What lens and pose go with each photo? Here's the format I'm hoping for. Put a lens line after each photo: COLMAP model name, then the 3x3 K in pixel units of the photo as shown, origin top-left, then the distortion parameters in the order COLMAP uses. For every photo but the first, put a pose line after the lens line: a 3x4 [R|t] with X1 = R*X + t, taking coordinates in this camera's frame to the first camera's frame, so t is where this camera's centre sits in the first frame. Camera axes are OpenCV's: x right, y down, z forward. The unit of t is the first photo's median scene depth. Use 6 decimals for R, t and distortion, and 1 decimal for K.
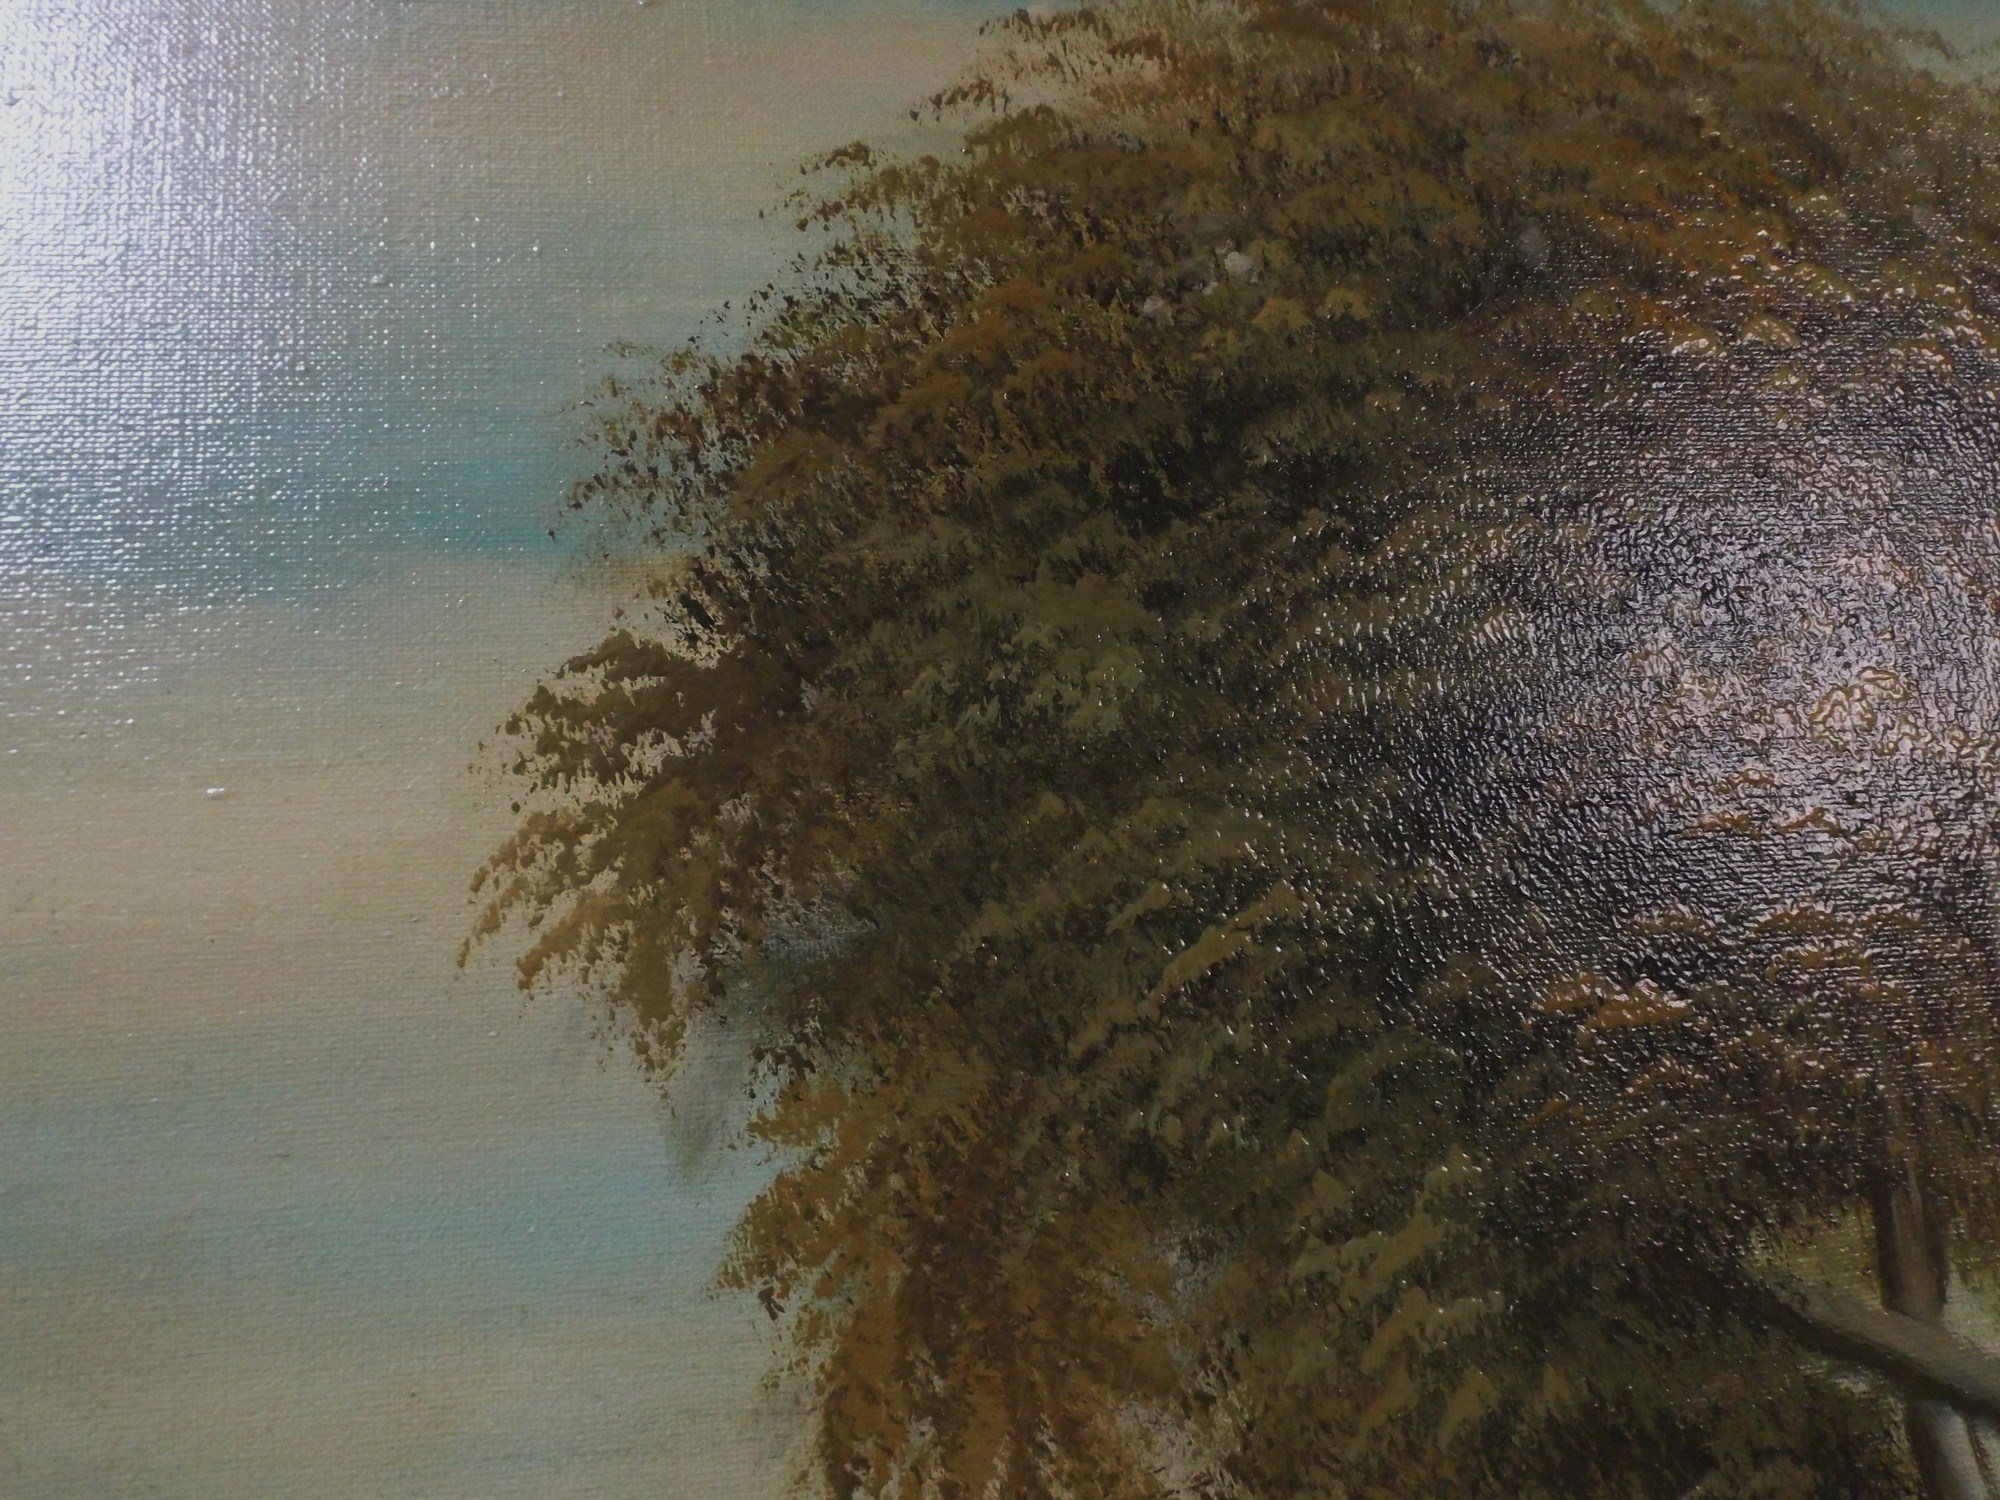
lens RADIAL K [[1426.8, 0, 999.3], [0, 1426.8, 752.2], [0, 0, 1]] dist [0.000088, -0.000690]
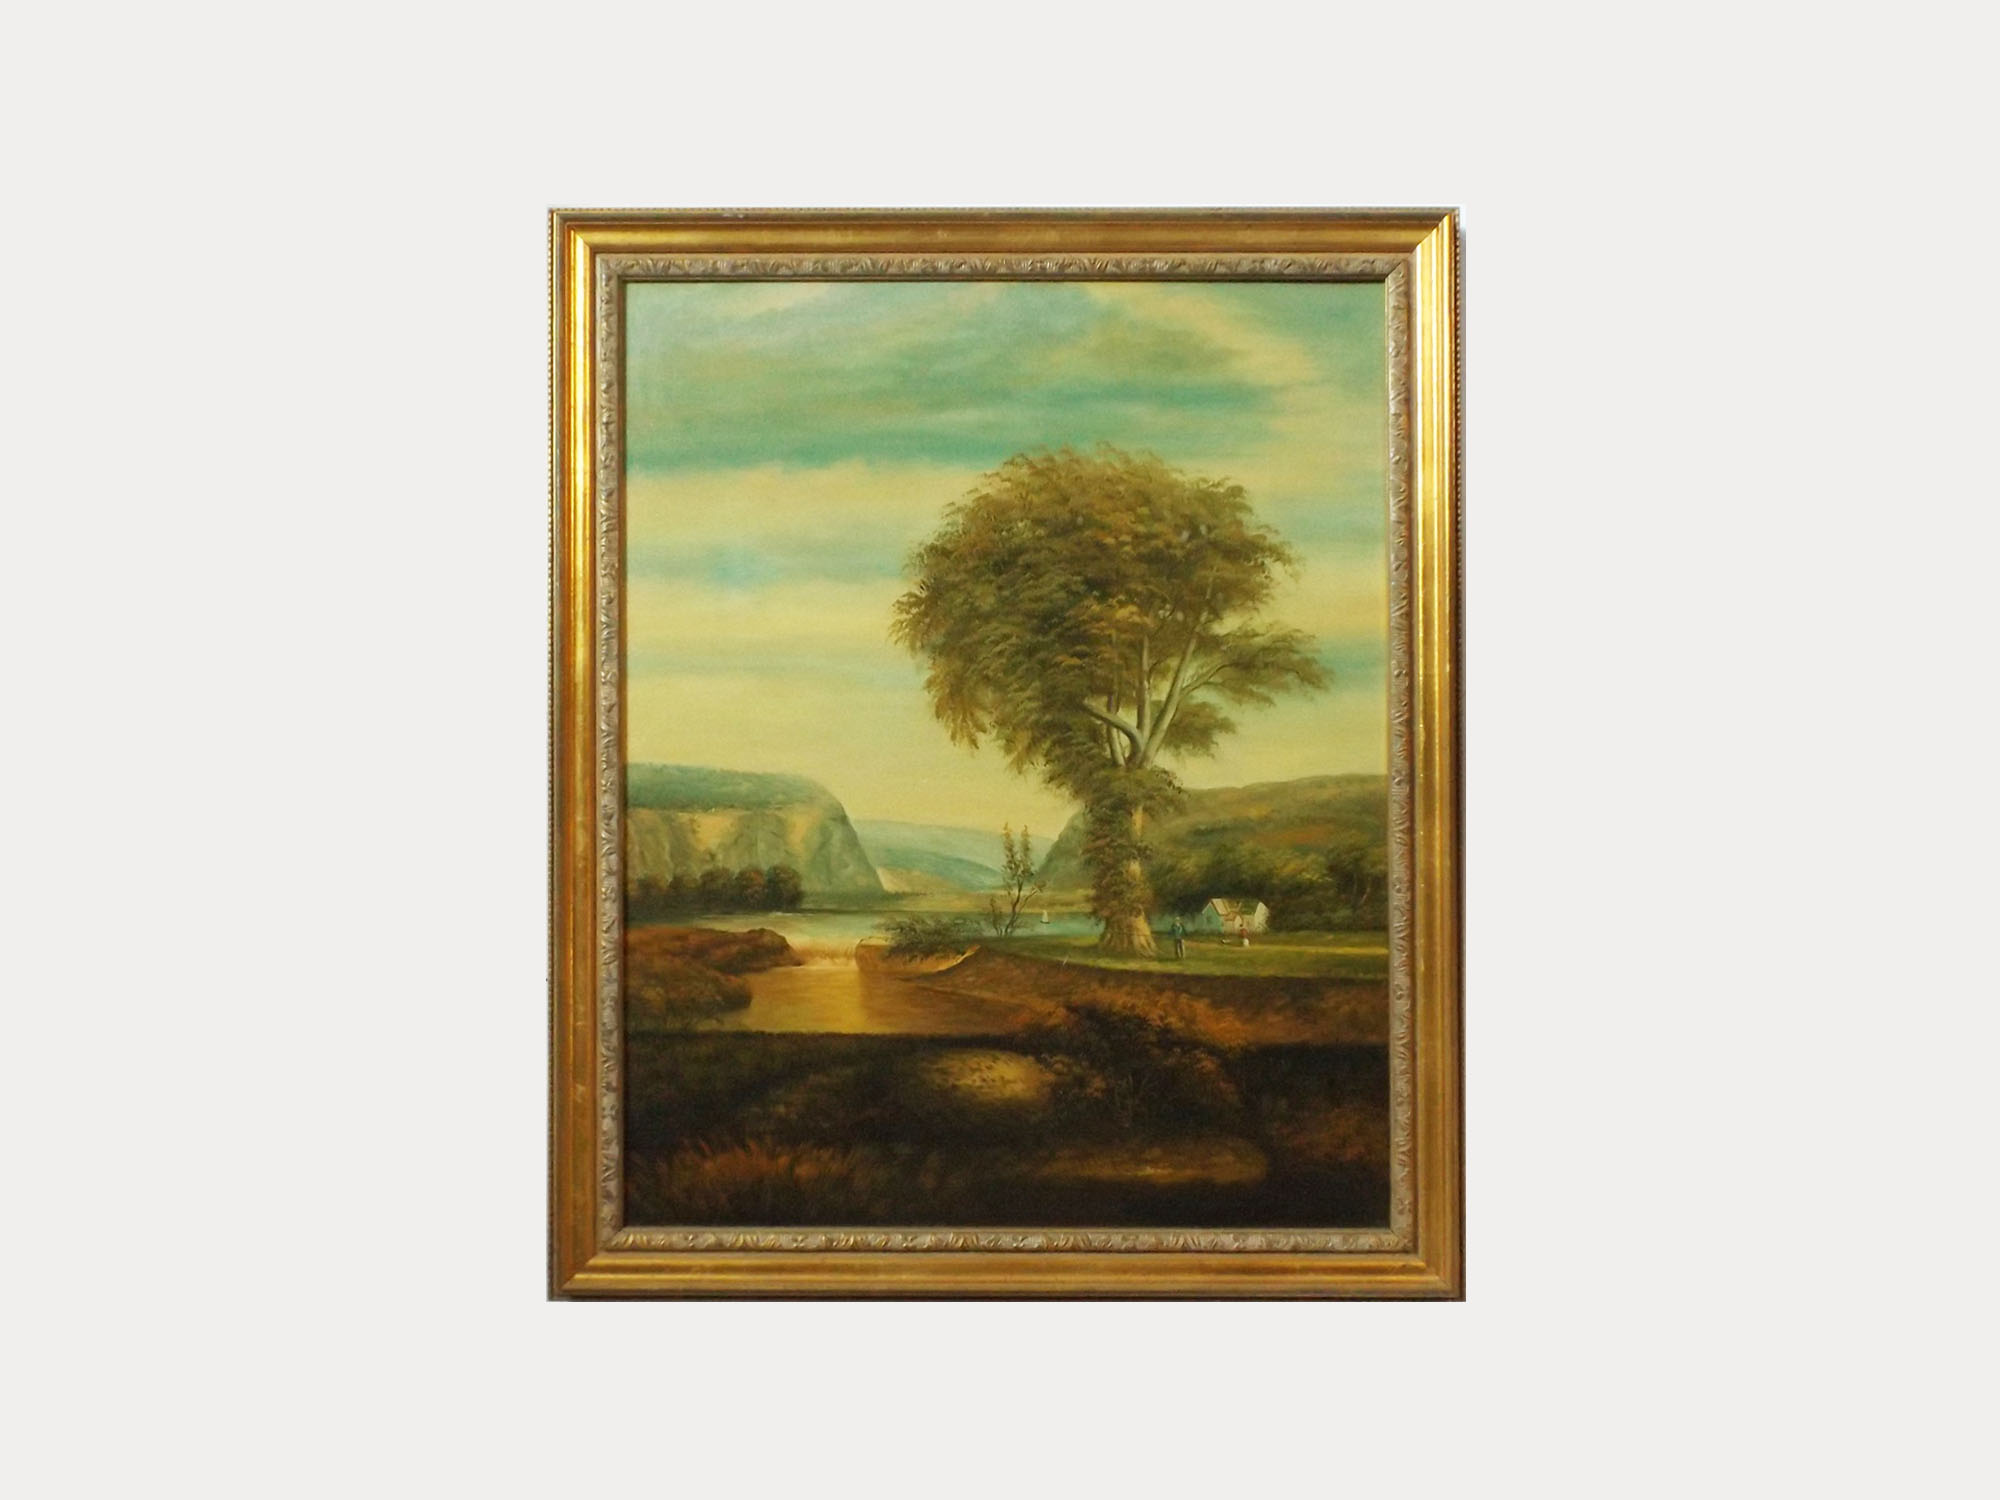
lens RADIAL K [[1426.8, 0, 998.8], [0, 1426.8, 767.2], [0, 0, 1]] dist [0.000088, -0.000690]
pose [[0.991588, 0.070340, -0.108655, 0.834126], [-0.051639, 0.984734, 0.166229, -0.372030], [0.118689, -0.159220, 0.980083, -5.081780]]
